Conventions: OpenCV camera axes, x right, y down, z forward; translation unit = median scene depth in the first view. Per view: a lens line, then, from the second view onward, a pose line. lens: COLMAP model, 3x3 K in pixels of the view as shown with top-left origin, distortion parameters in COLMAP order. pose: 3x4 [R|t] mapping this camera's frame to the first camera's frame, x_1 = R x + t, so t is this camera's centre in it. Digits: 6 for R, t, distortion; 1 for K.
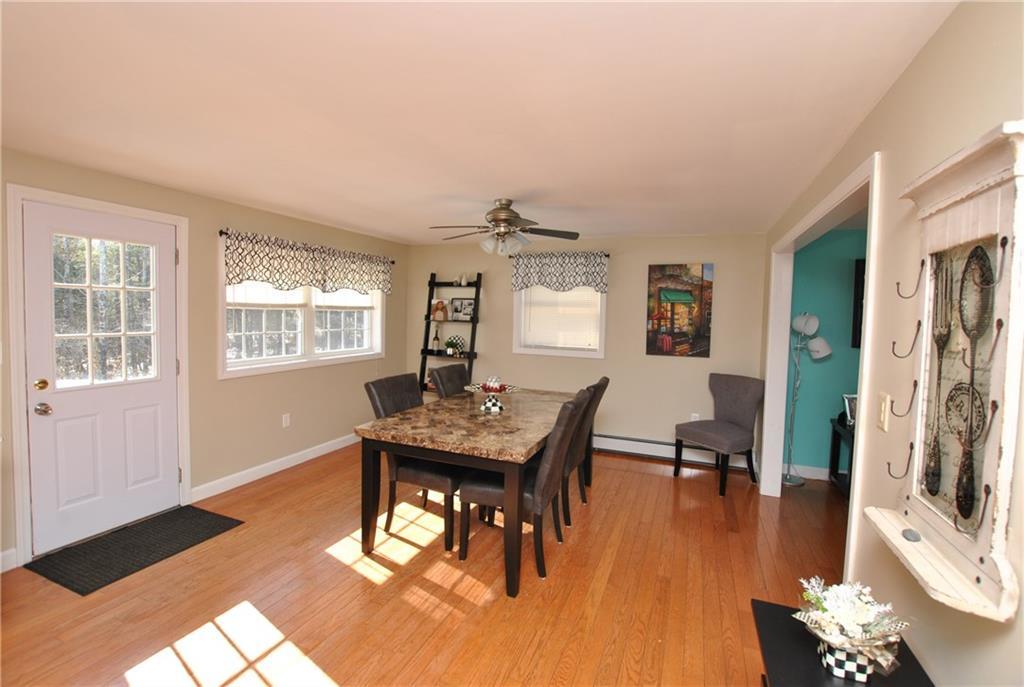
lens RADIAL K [[450.5, 0, 510.7], [0, 450.5, 335.0], [0, 0, 1]] dist [-0.035406, 0.005508]
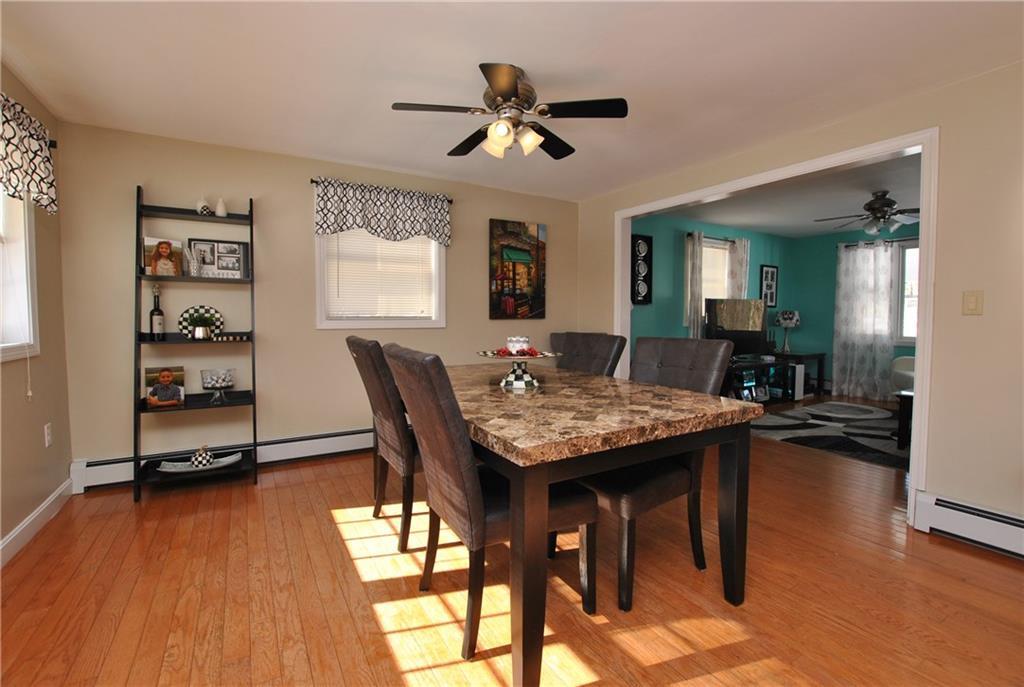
lens RADIAL K [[450.5, 0, 510.7], [0, 450.5, 335.0], [0, 0, 1]] dist [-0.035406, 0.005508]
pose [[0.606252, -0.057780, 0.793171, -0.395993], [0.053745, 0.998054, 0.031626, 0.049751], [-0.793455, 0.023455, 0.608177, 0.429786]]
